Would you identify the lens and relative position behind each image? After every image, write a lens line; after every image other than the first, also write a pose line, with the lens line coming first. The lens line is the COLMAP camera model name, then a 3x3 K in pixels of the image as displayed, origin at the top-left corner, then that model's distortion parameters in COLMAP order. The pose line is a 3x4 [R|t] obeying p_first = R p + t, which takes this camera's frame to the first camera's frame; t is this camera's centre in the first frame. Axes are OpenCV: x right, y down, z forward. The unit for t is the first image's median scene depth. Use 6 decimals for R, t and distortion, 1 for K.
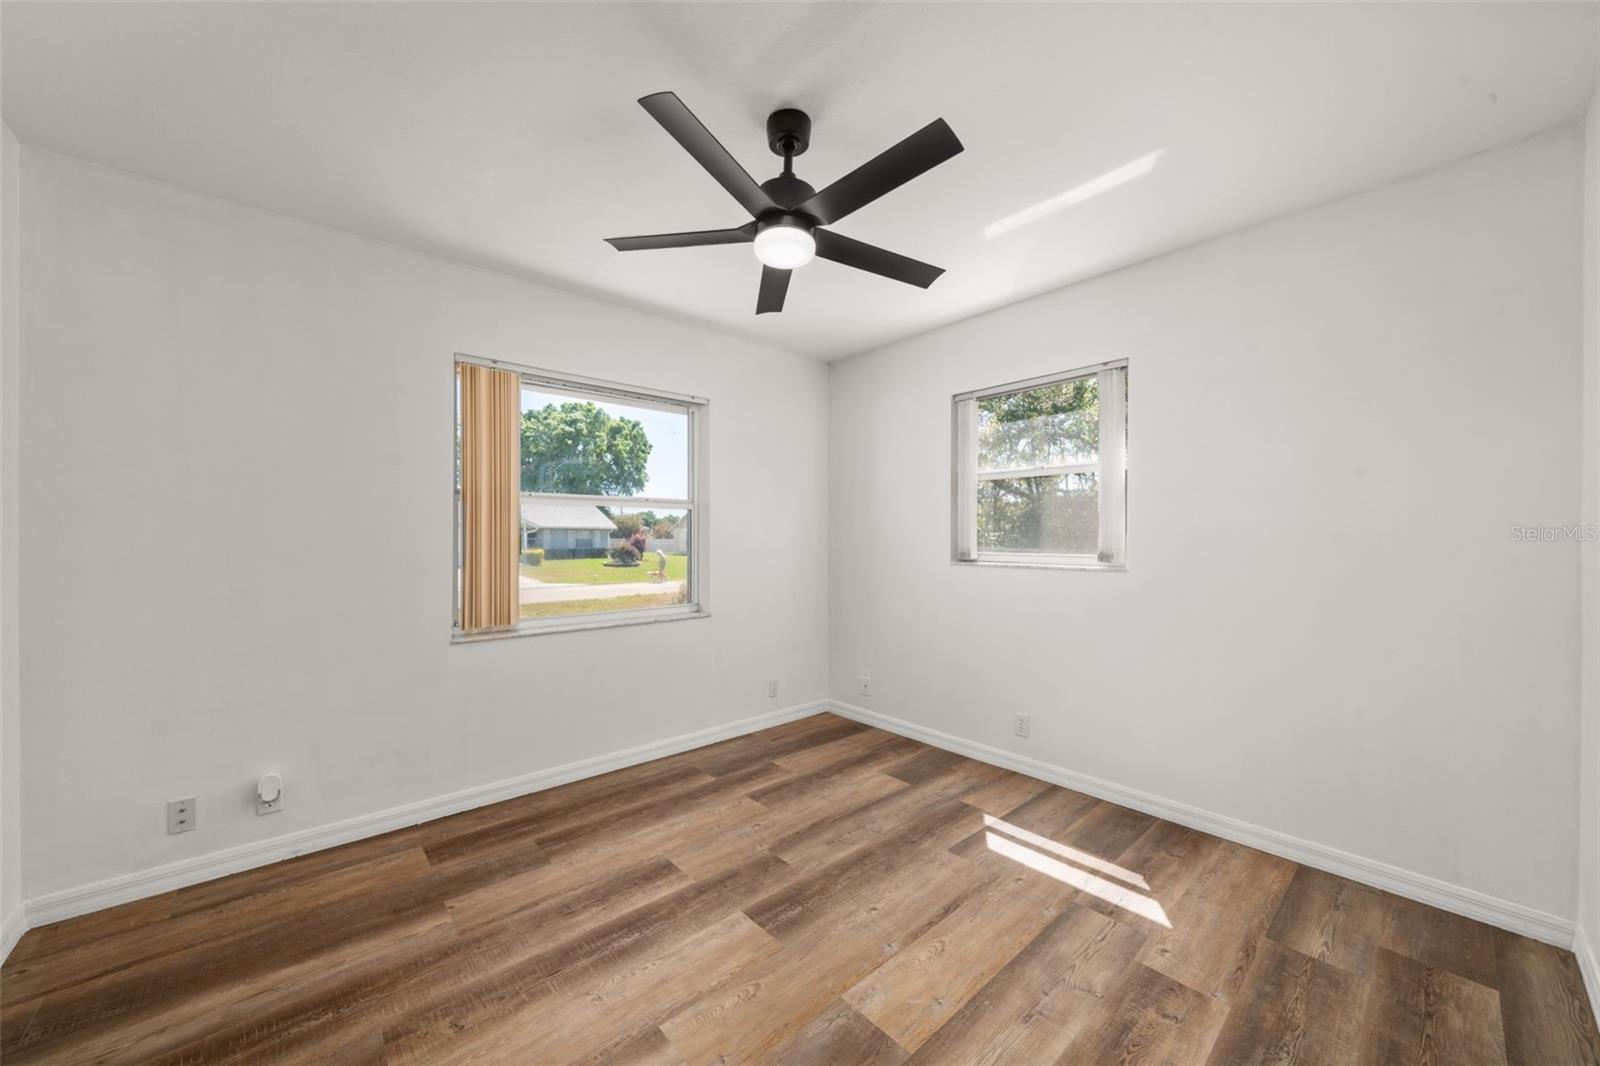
lens RADIAL K [[580.4, 0, 784.3], [0, 580.4, 537.7], [0, 0, 1]] dist [-0.005725, 0.000392]
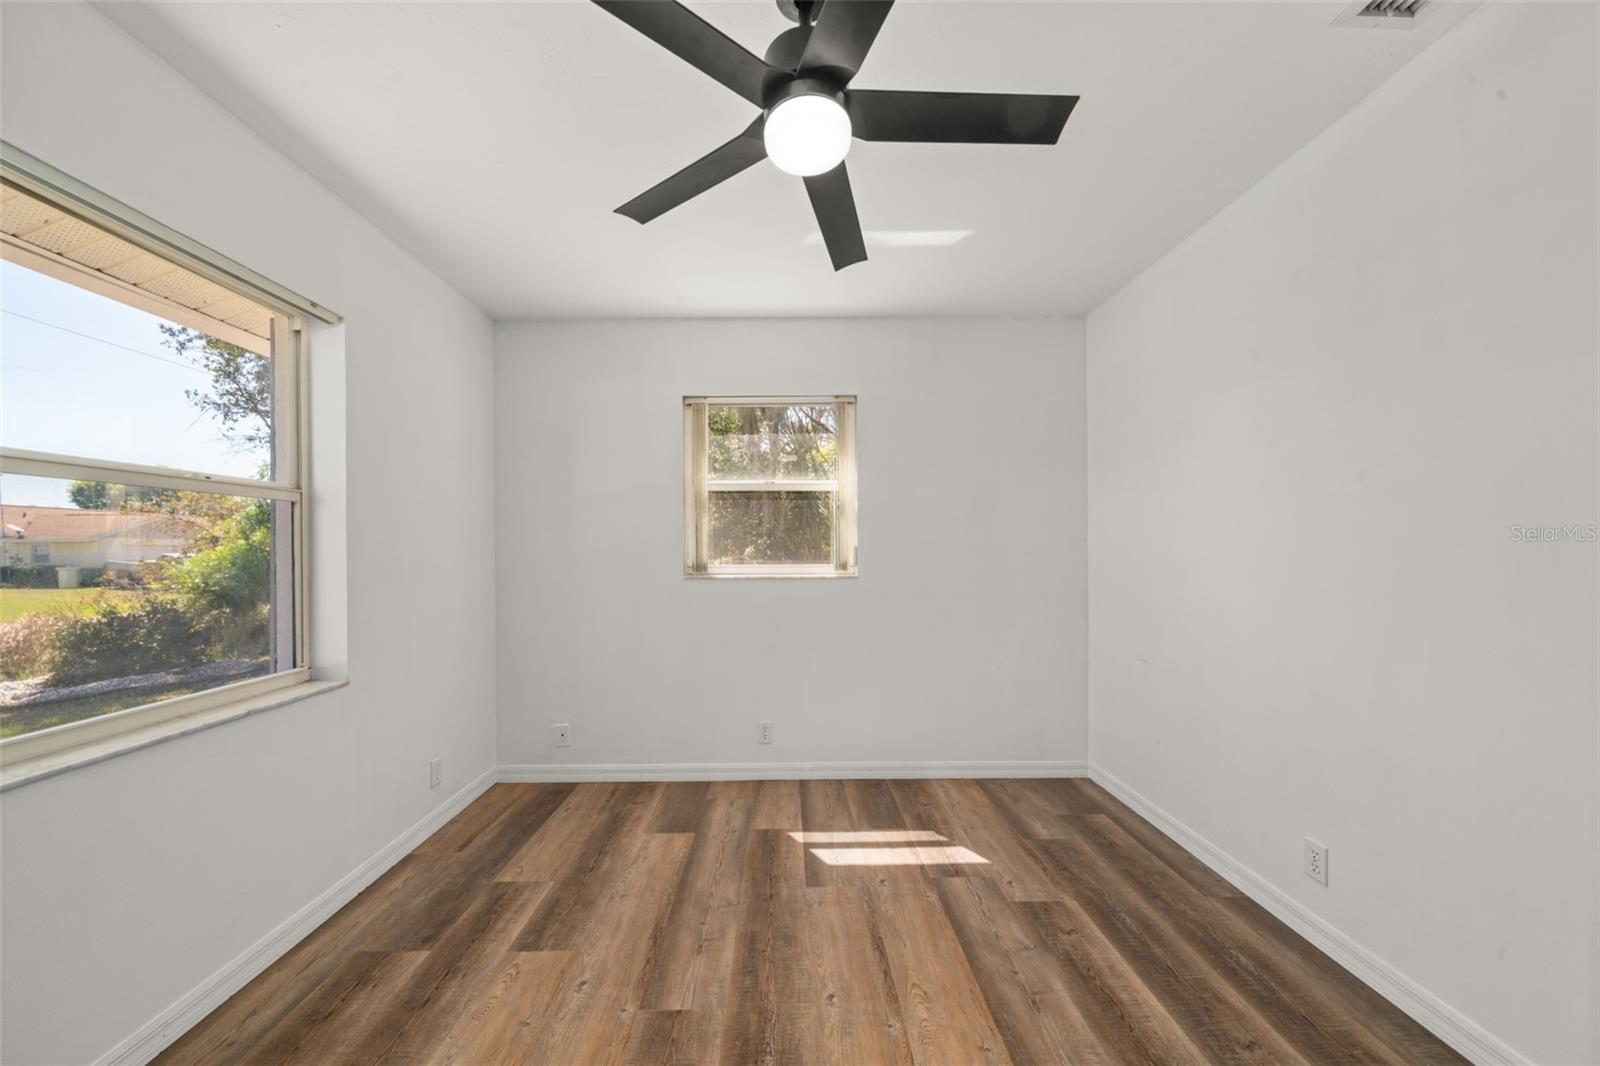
lens RADIAL K [[554.0, 0, 790.1], [0, 554.0, 548.8], [0, 0, 1]] dist [-0.008168, 0.000190]
pose [[0.645766, -0.003619, 0.763527, -0.427570], [0.007248, 0.999973, -0.001391, 0.003658], [-0.763501, 0.006432, 0.645775, 0.475746]]
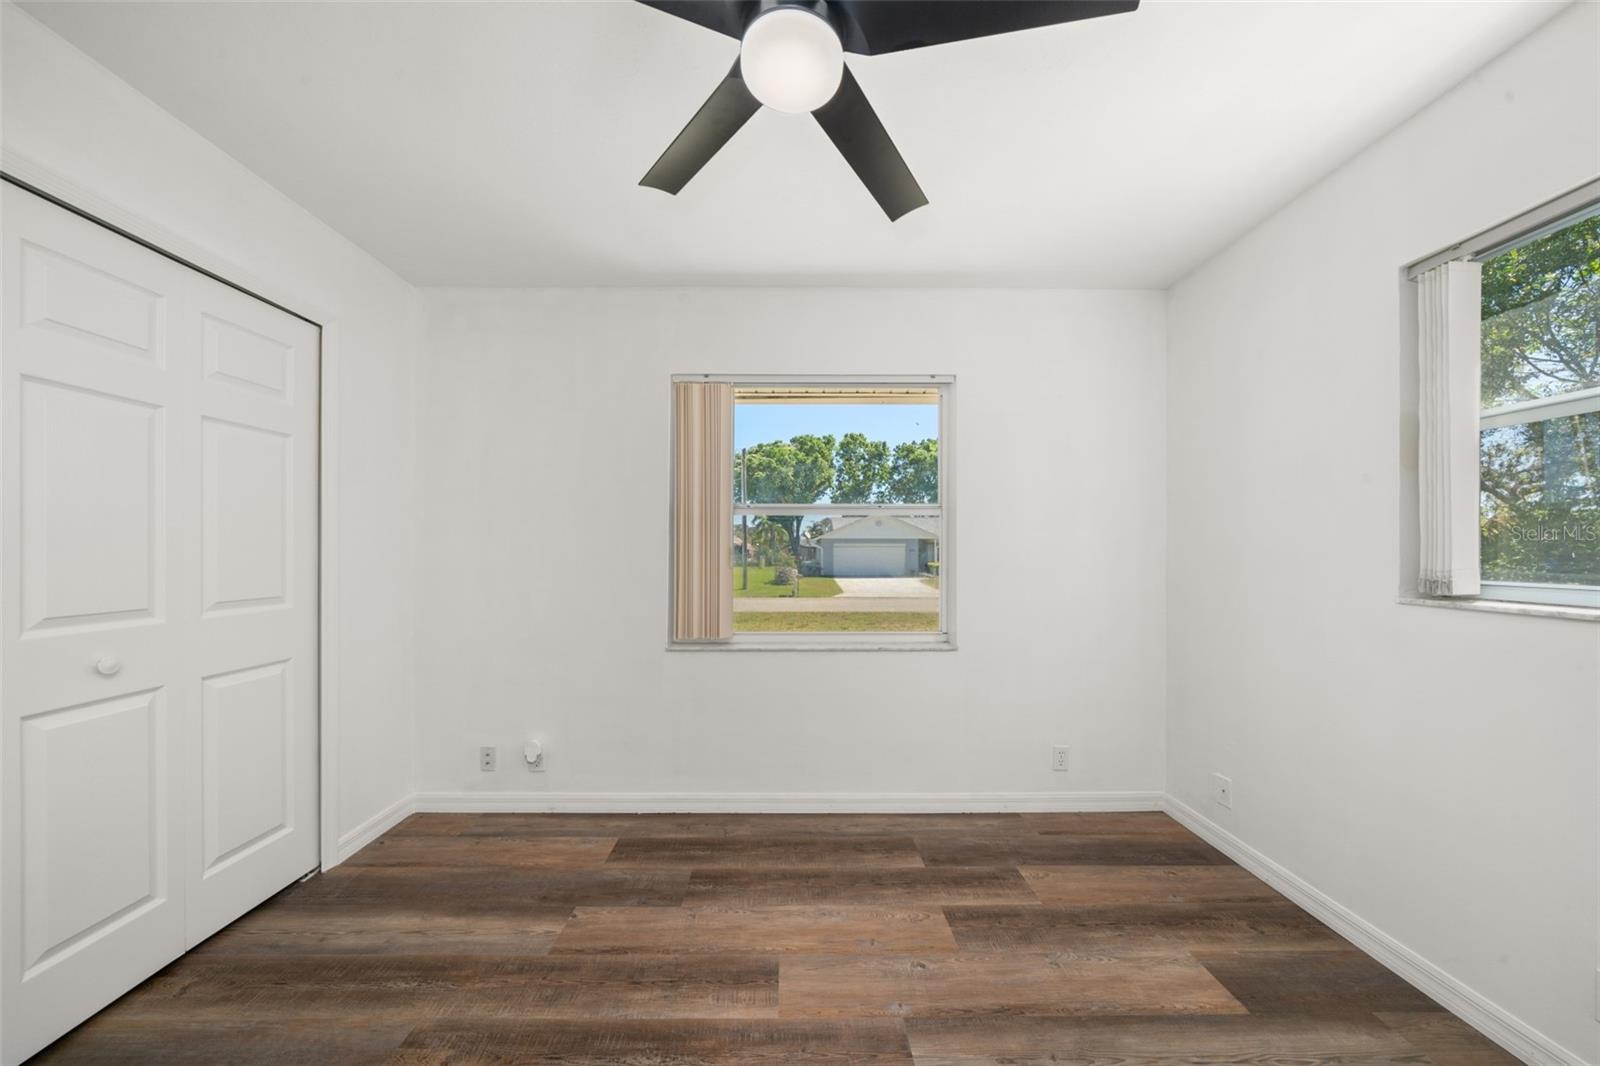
lens RADIAL K [[554.0, 0, 788.4], [0, 554.0, 548.2], [0, 0, 1]] dist [-0.008168, 0.000190]
pose [[0.760588, -0.001818, -0.649233, 0.300391], [0.000297, 0.999997, -0.002452, -0.000744], [0.649235, 0.001672, 0.760586, 0.457392]]
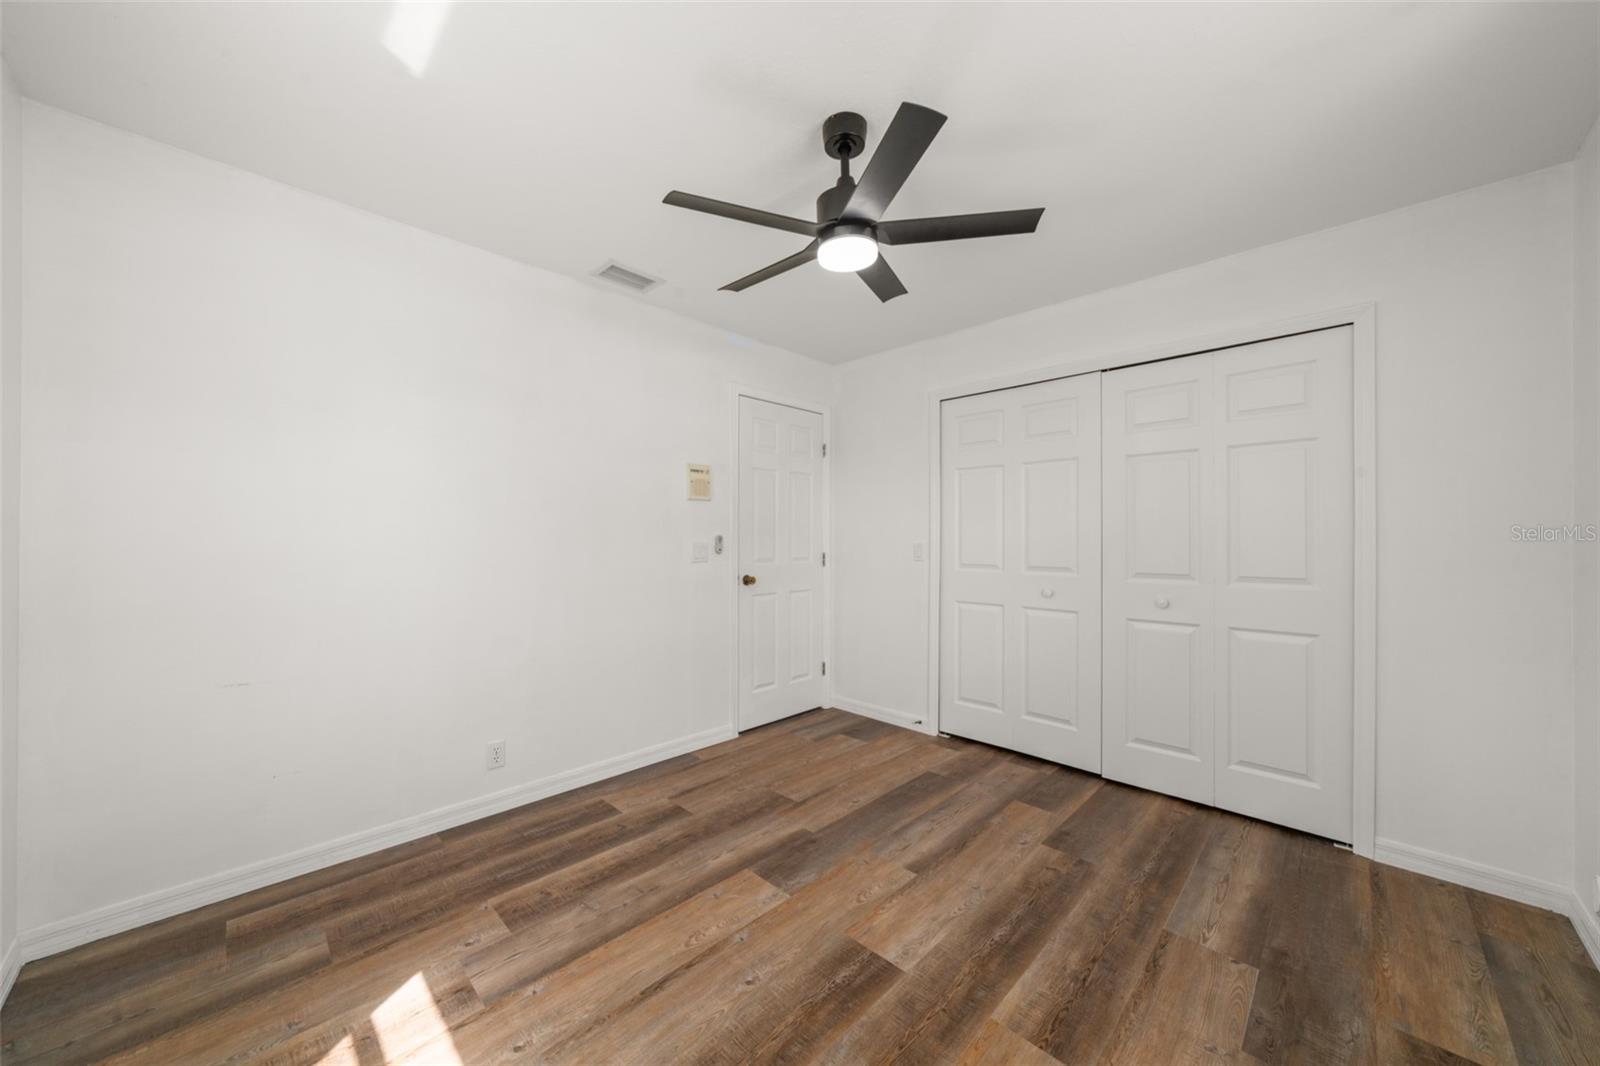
lens RADIAL K [[554.0, 0, 787.1], [0, 554.0, 536.6], [0, 0, 1]] dist [-0.008168, 0.000190]
pose [[-0.997420, -0.006817, -0.071464, 0.143343], [-0.006172, 0.999938, -0.009244, 0.010007], [0.071523, -0.008779, -0.997400, 1.599124]]
